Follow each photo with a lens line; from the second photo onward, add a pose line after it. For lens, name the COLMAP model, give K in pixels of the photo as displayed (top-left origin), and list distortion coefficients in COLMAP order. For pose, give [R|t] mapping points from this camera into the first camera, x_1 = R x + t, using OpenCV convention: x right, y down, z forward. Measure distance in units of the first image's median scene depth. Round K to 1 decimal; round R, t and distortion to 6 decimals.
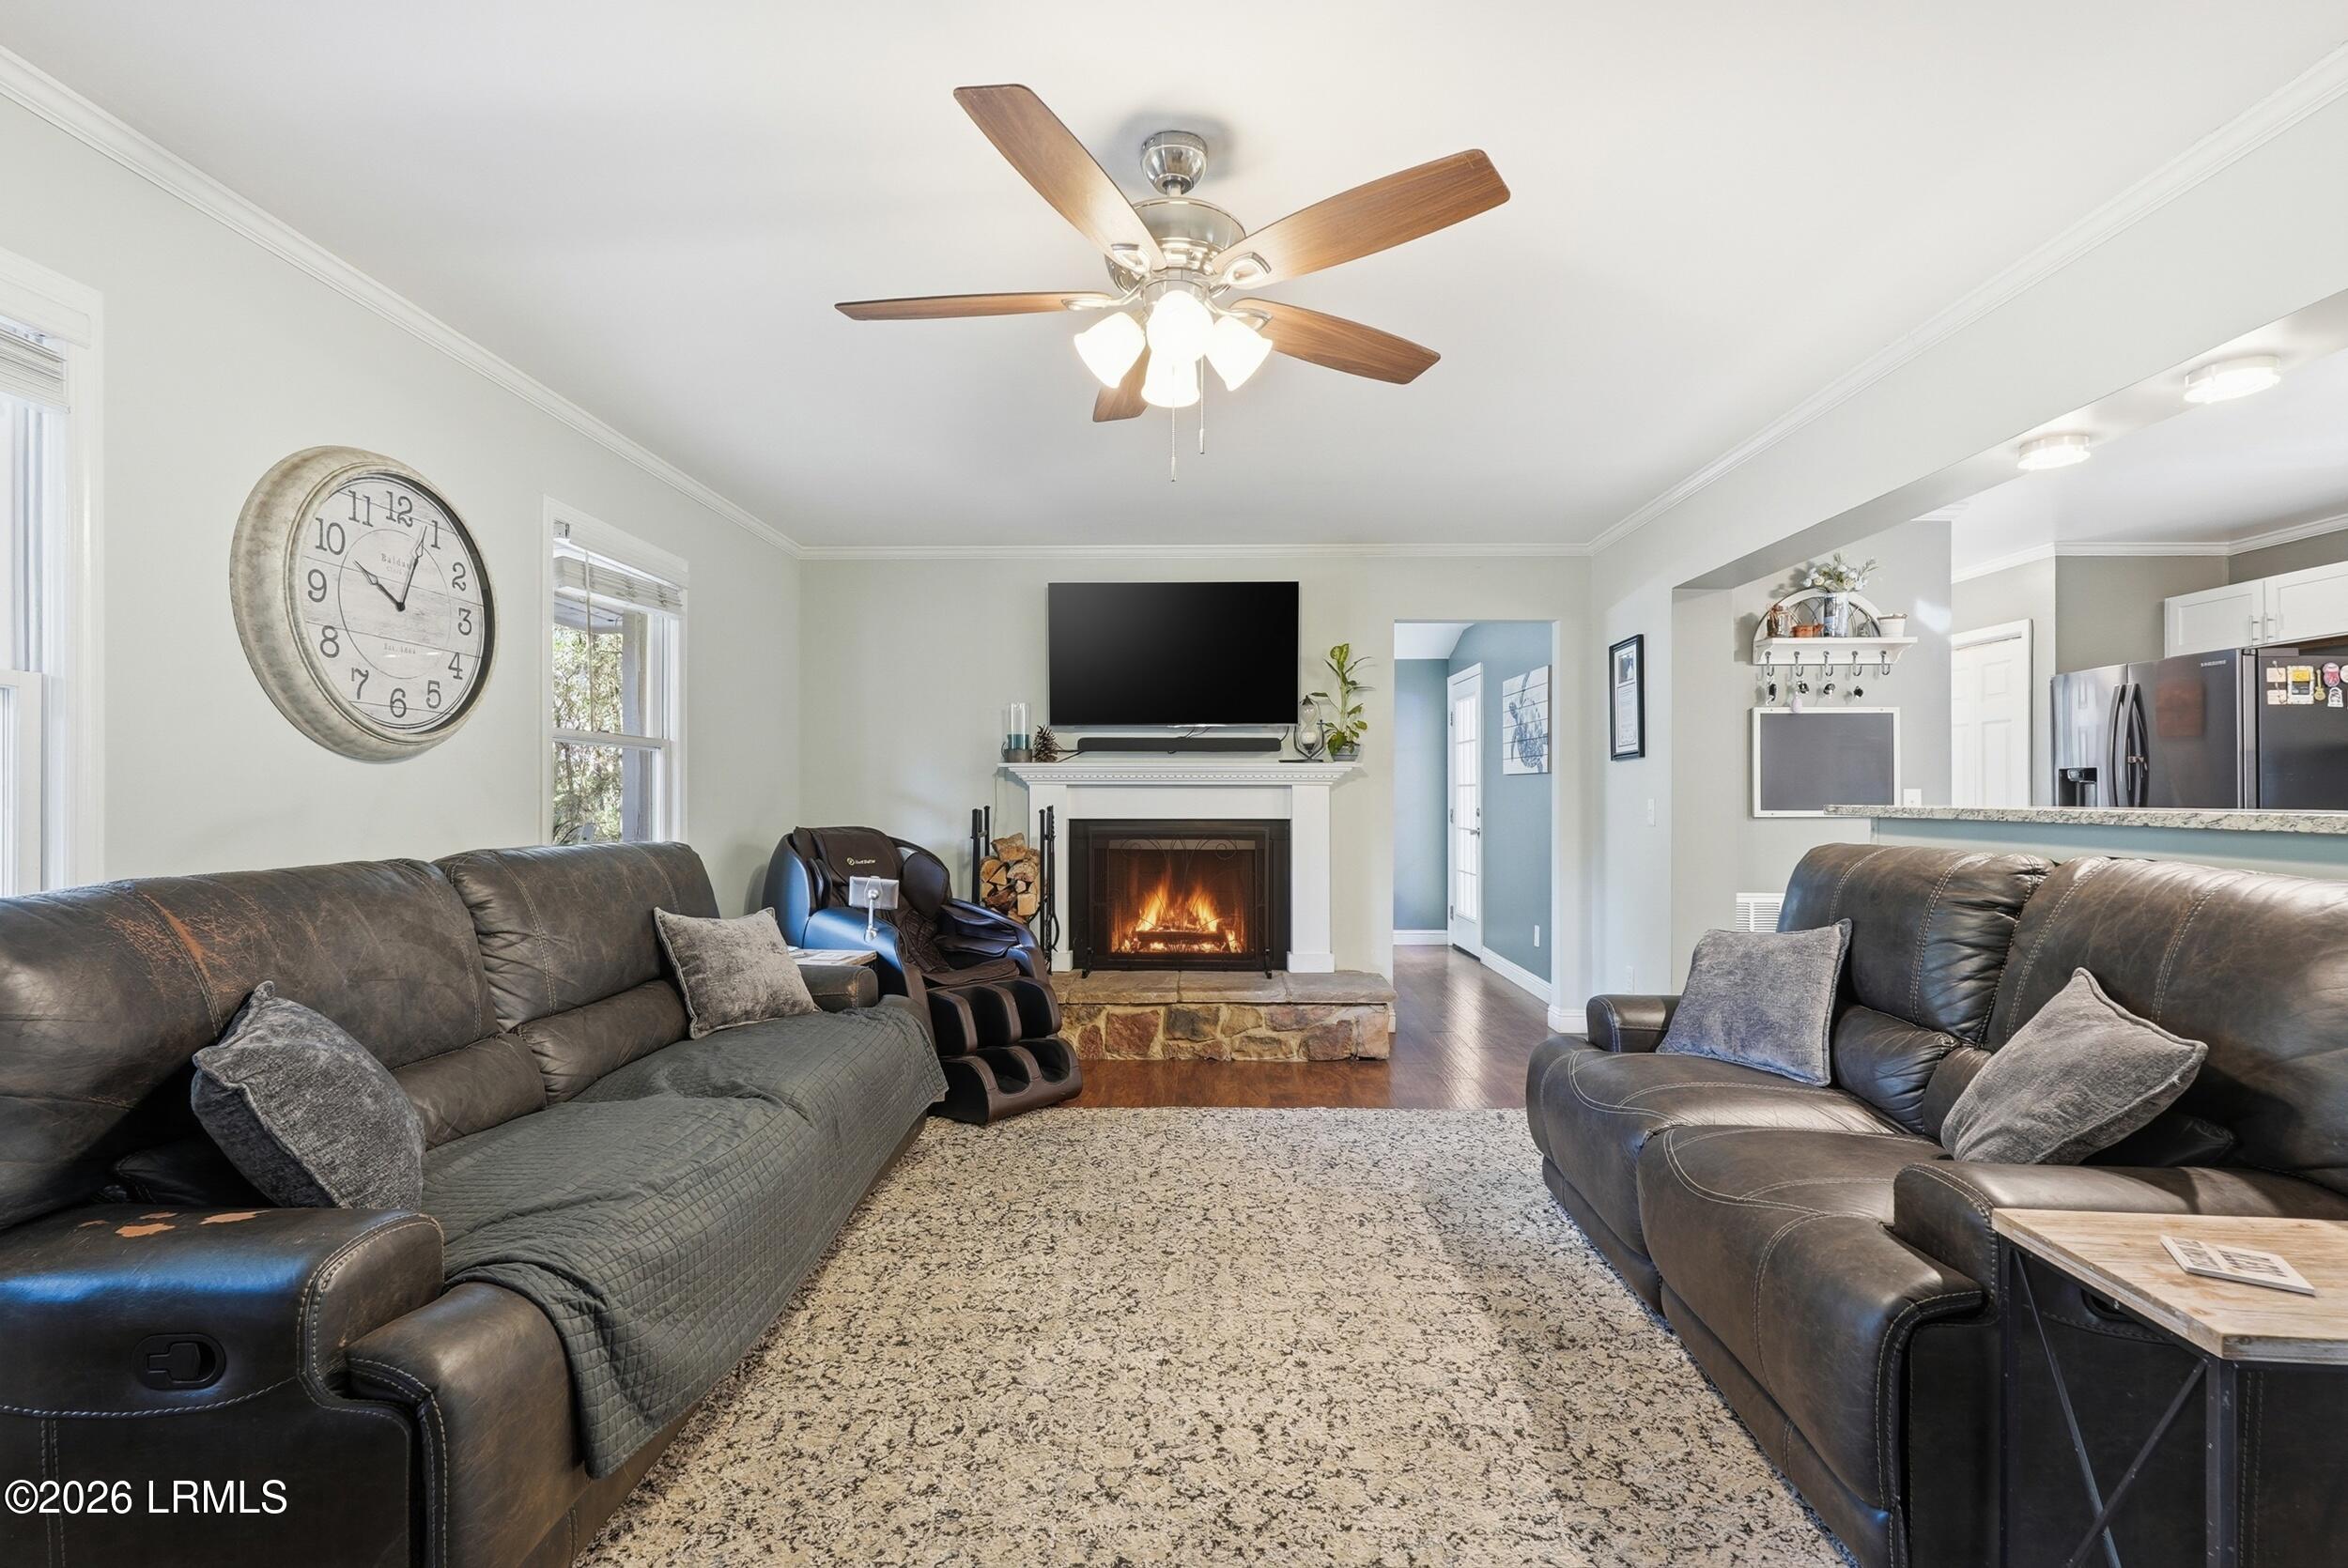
lens RADIAL K [[1063.0, 0, 1172.6], [0, 1063.0, 789.3], [0, 0, 1]] dist [0.002054, 0.000513]
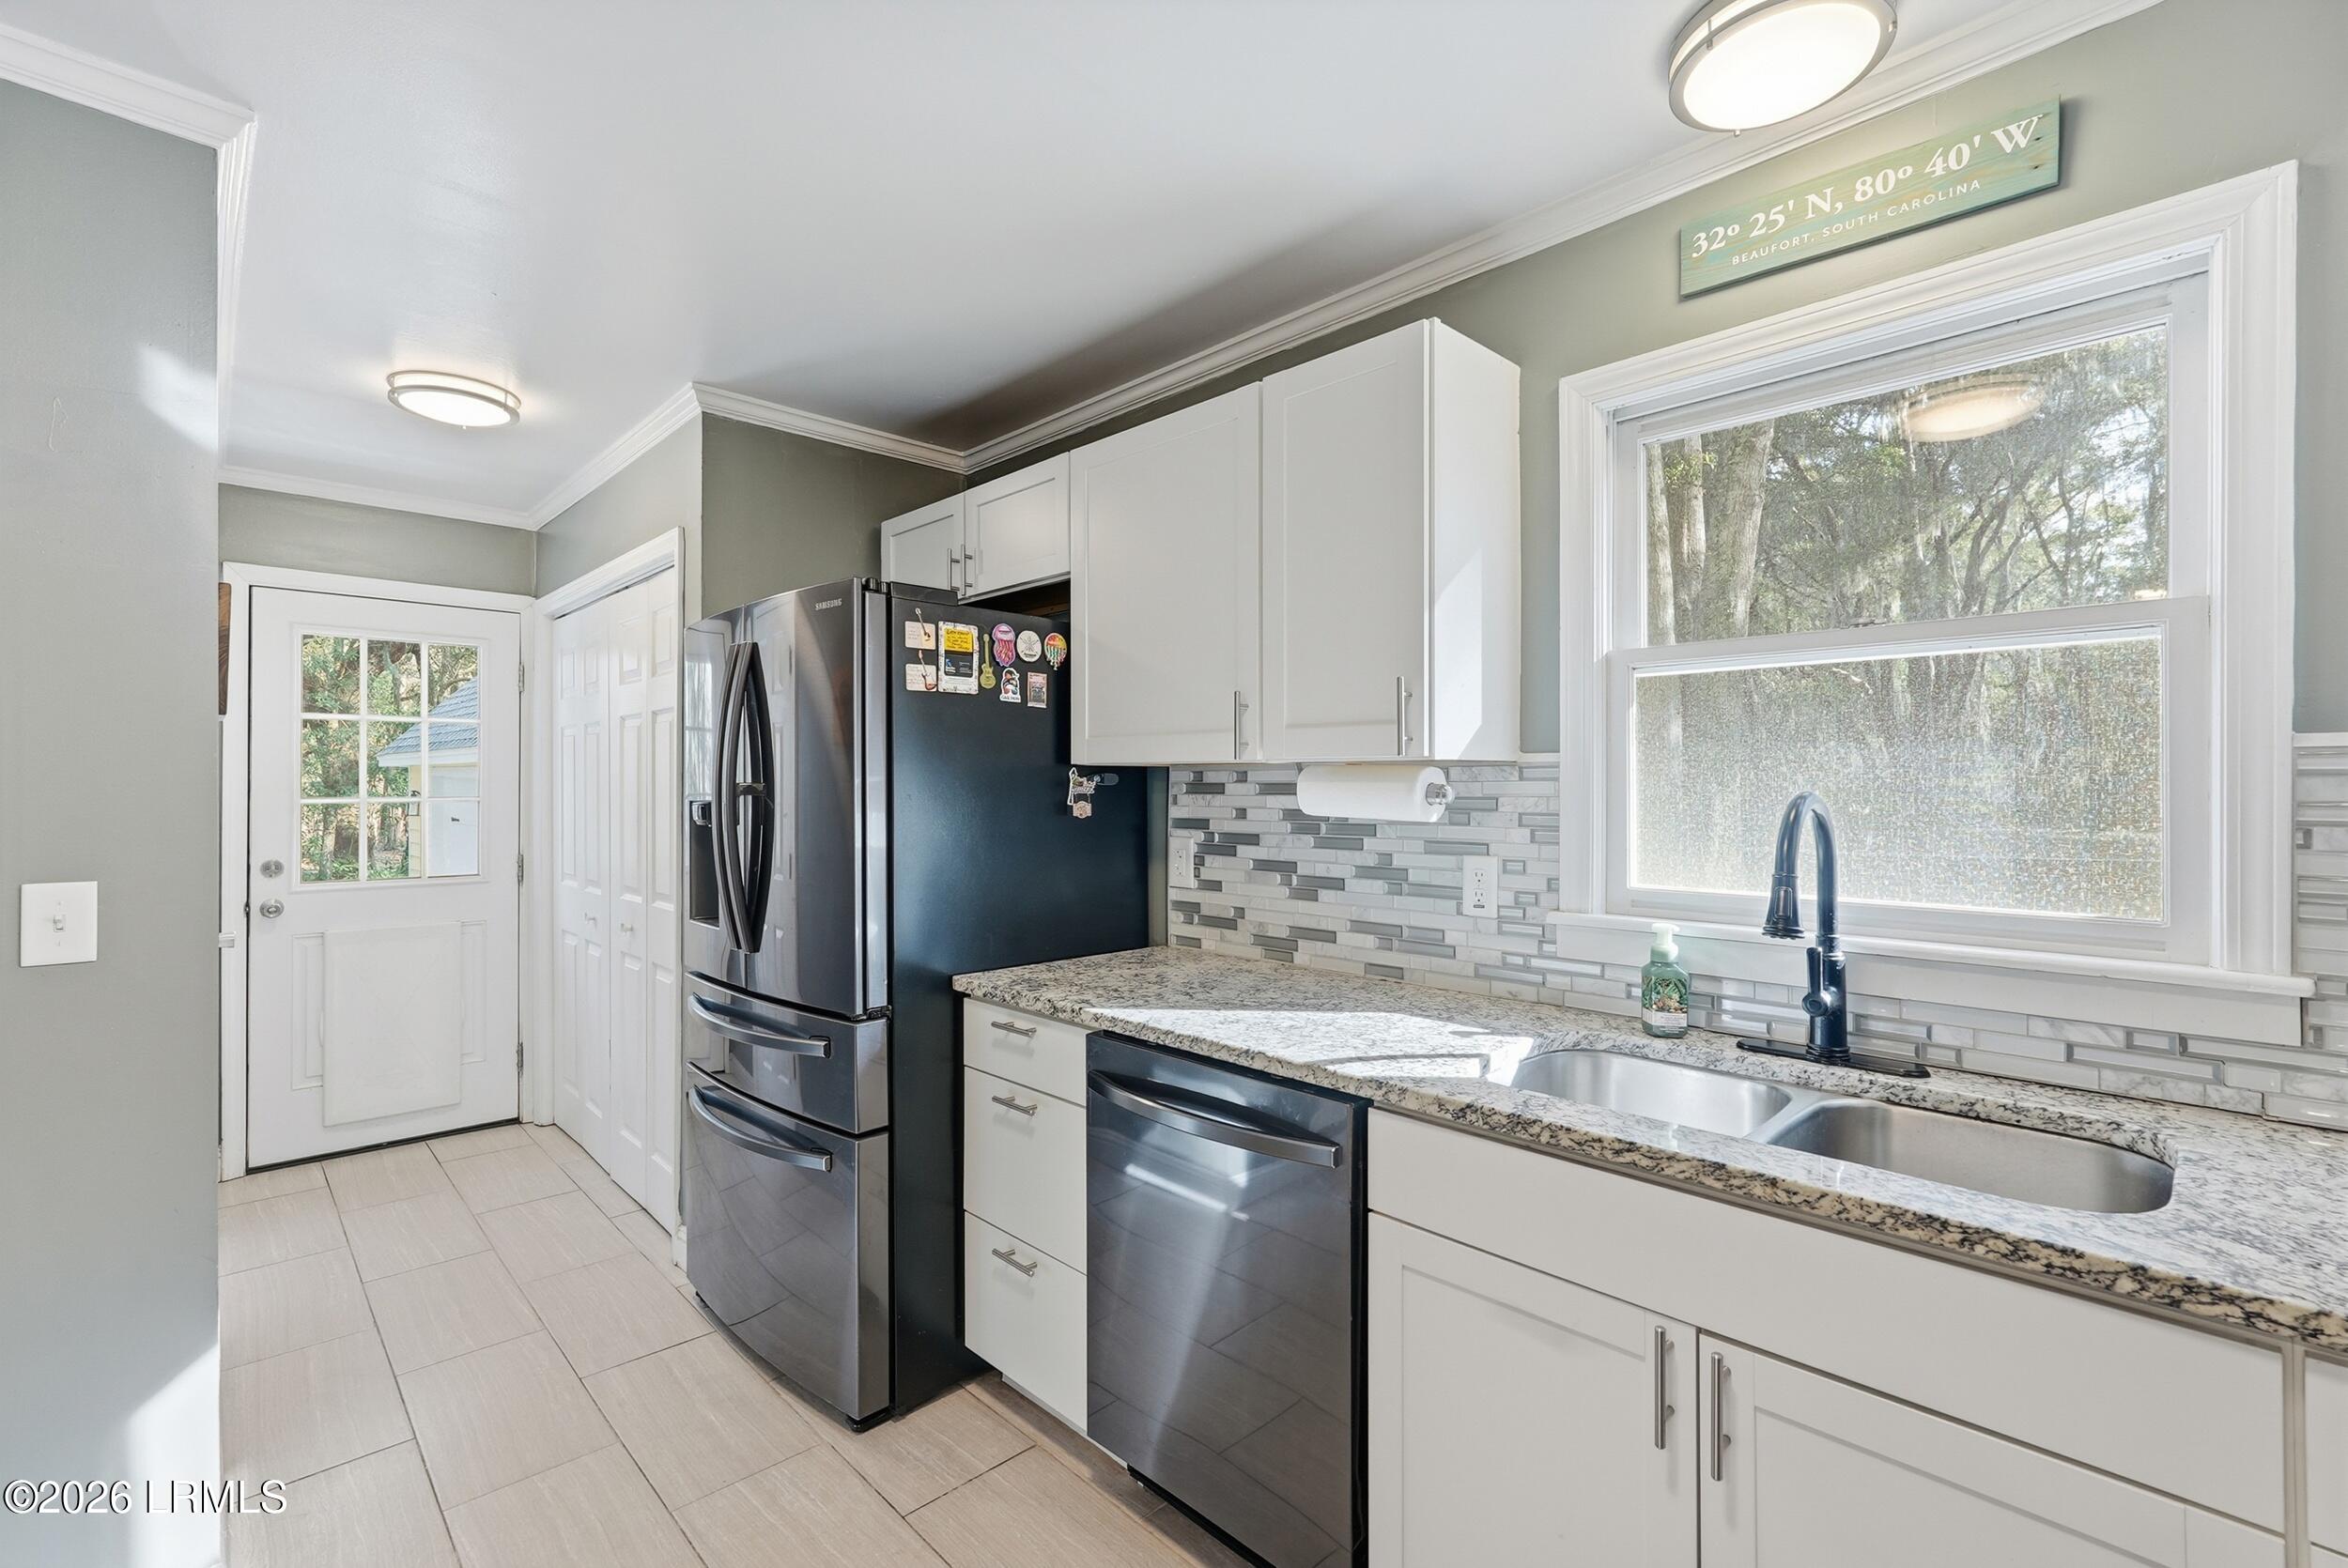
lens RADIAL K [[1063.0, 0, 1175.5], [0, 1063.0, 787.0], [0, 0, 1]] dist [0.002054, 0.000513]
pose [[0.687192, -0.006100, 0.726451, 0.683965], [-0.001302, 0.999953, 0.009629, -0.034432], [-0.726475, -0.007563, 0.687151, 0.503539]]
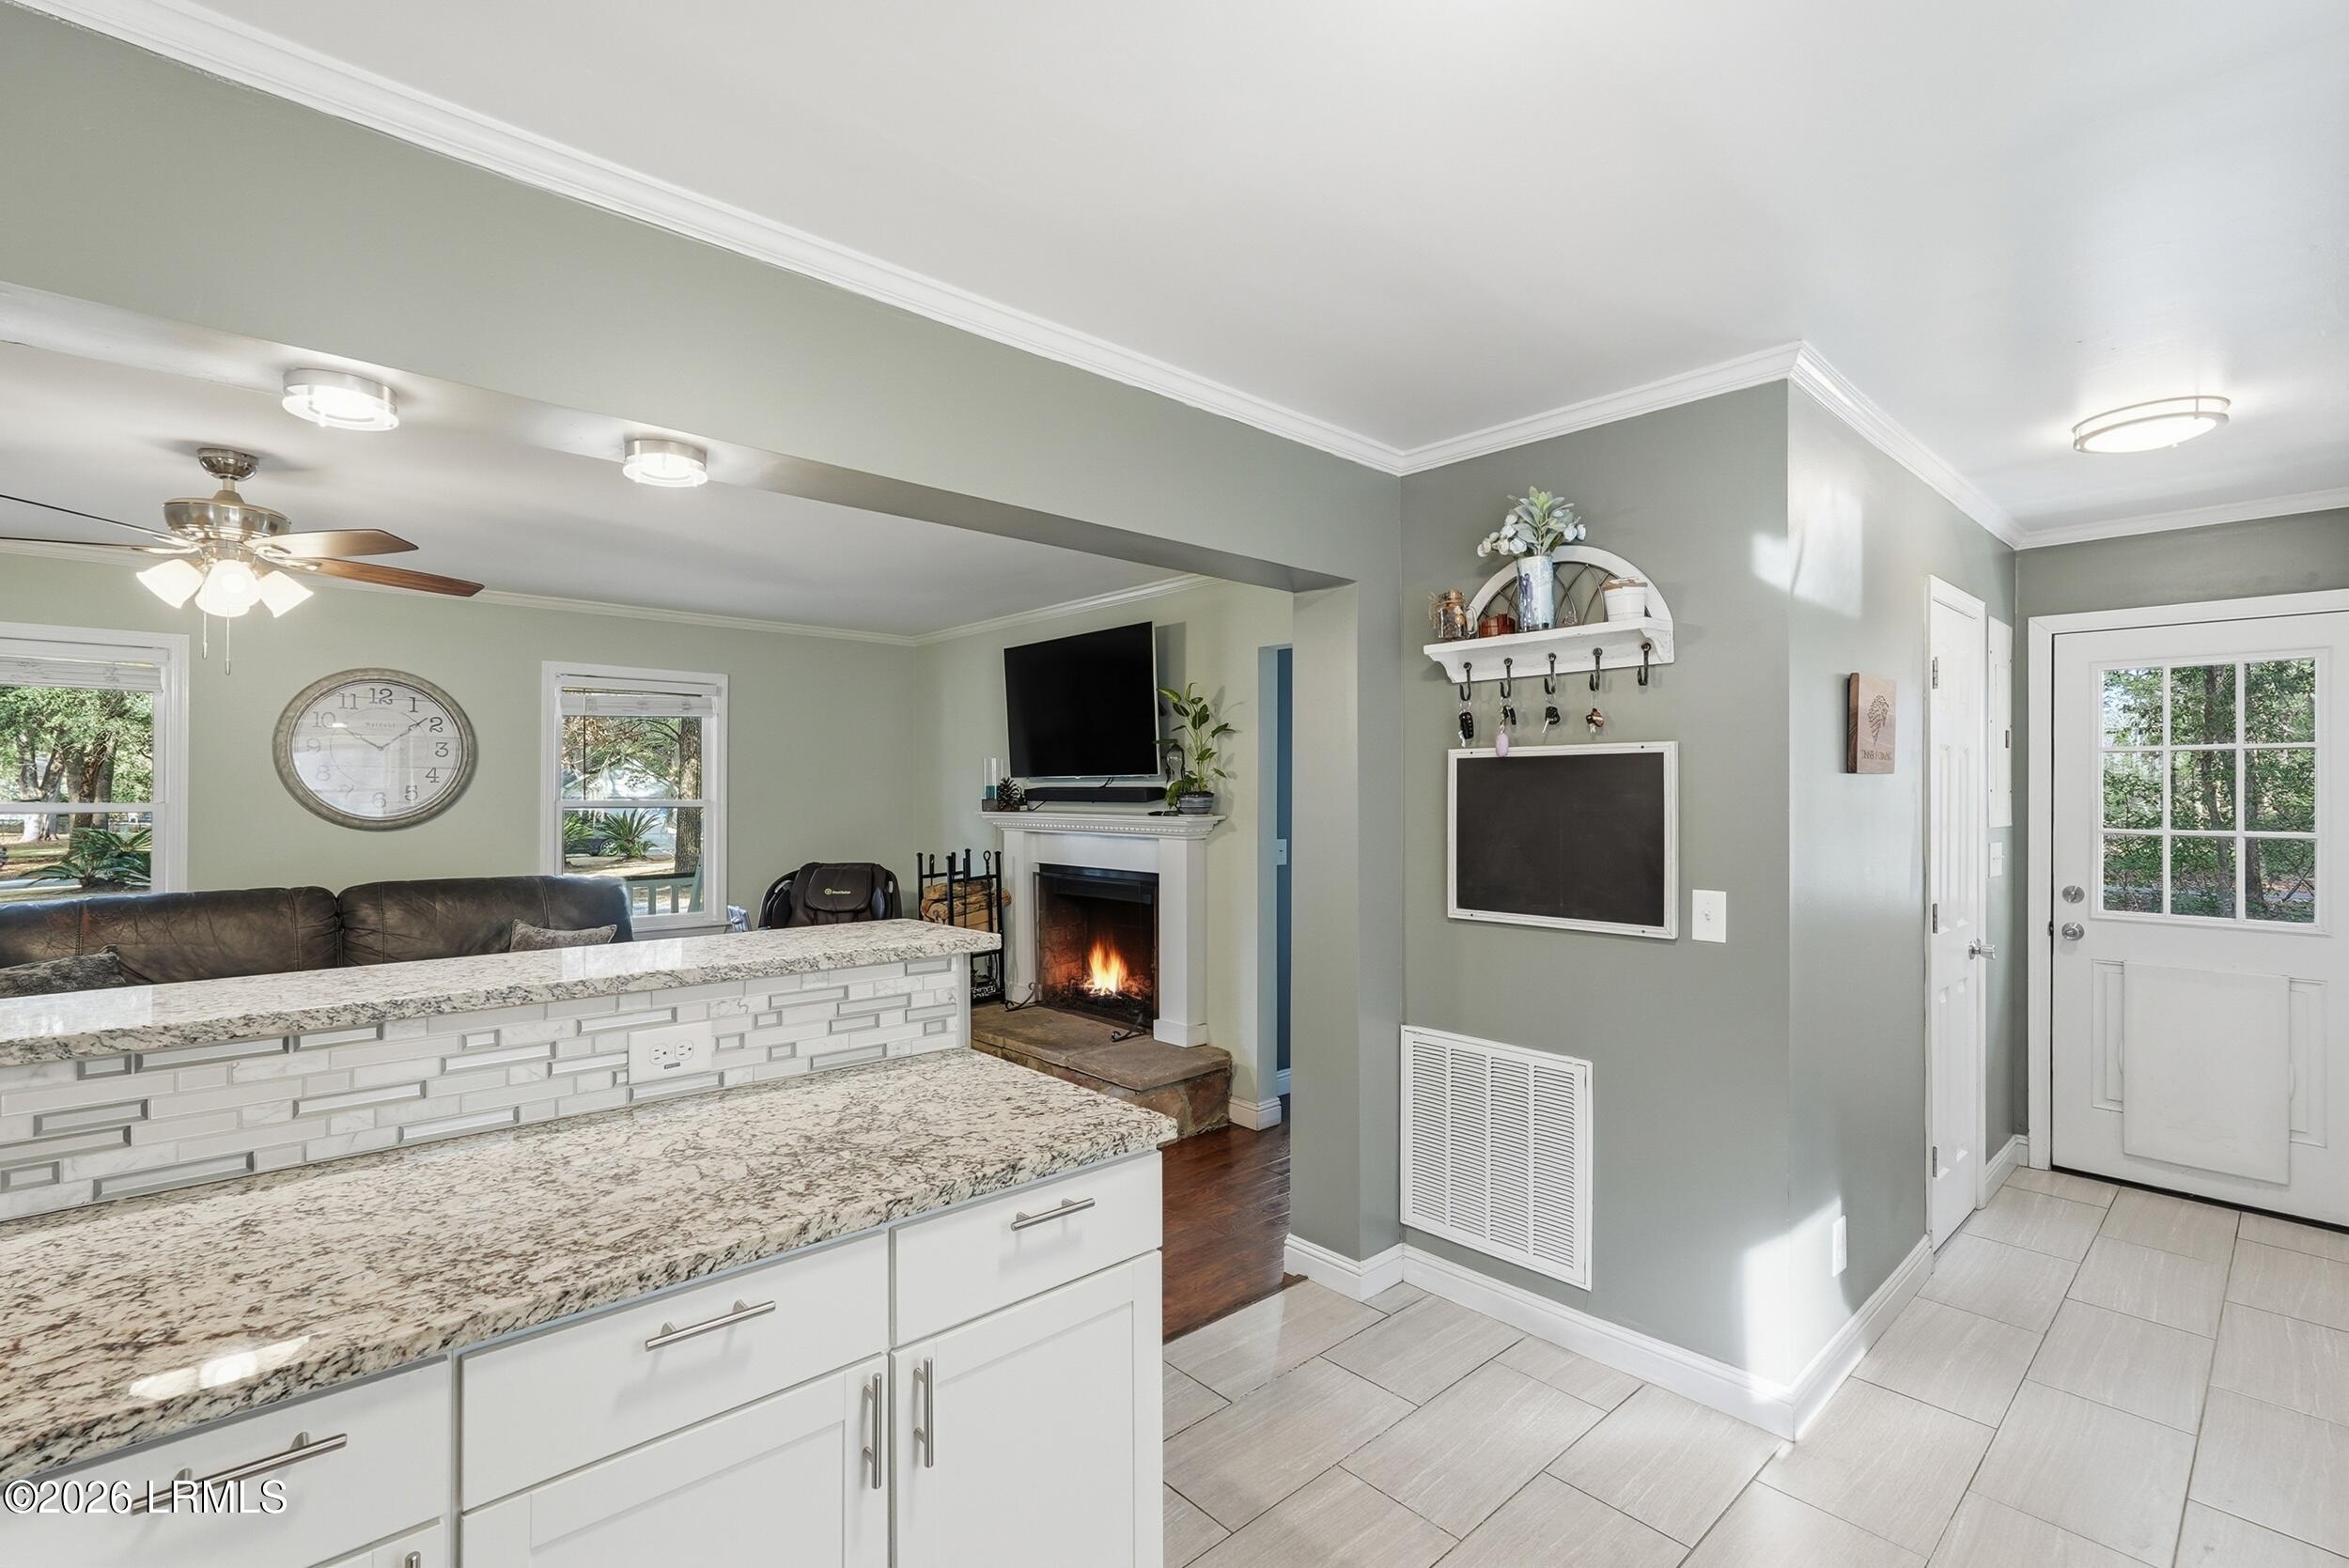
lens RADIAL K [[1063.5, 0, 1164.8], [0, 1063.5, 781.8], [0, 0, 1]] dist [0.002054, 0.000513]
pose [[0.682671, -0.008139, -0.730681, 0.910586], [0.008436, 0.999959, -0.003257, -0.056890], [0.730677, -0.003941, 0.682712, 0.428537]]
